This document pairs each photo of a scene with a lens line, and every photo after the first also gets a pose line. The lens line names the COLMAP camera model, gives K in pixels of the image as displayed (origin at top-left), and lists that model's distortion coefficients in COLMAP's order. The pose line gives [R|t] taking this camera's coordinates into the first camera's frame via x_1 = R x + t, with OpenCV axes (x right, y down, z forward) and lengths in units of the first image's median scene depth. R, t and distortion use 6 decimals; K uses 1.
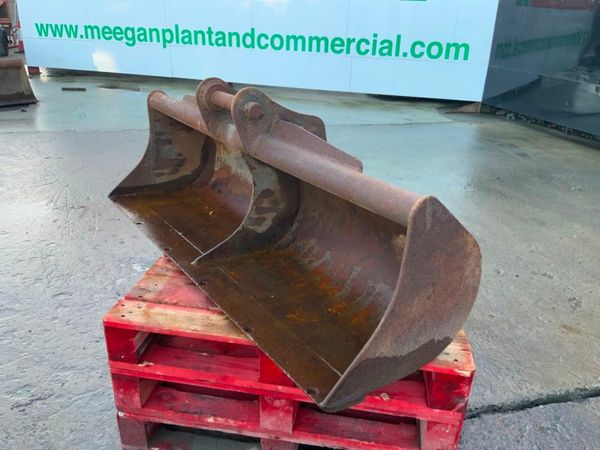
lens RADIAL K [[495.9, 0, 297.5], [0, 495.9, 224.6], [0, 0, 1]] dist [0.070605, -0.136231]
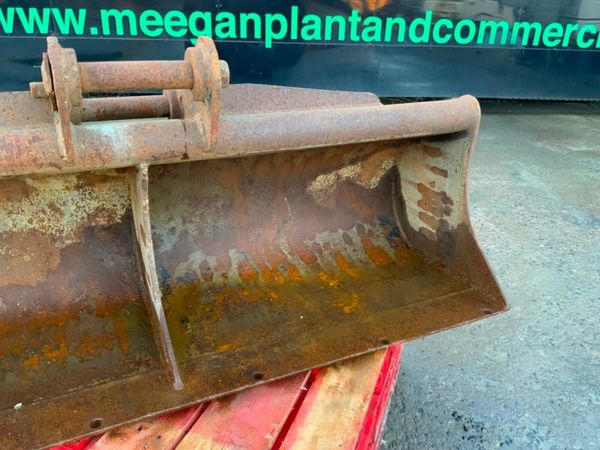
lens RADIAL K [[495.9, 0, 297.5], [0, 495.9, 224.6], [0, 0, 1]] dist [0.070605, -0.136231]
pose [[0.189500, -0.440444, 0.877553, -0.413424], [0.369413, 0.860061, 0.351893, -0.153076], [-0.909738, 0.257495, 0.325687, 0.469387]]
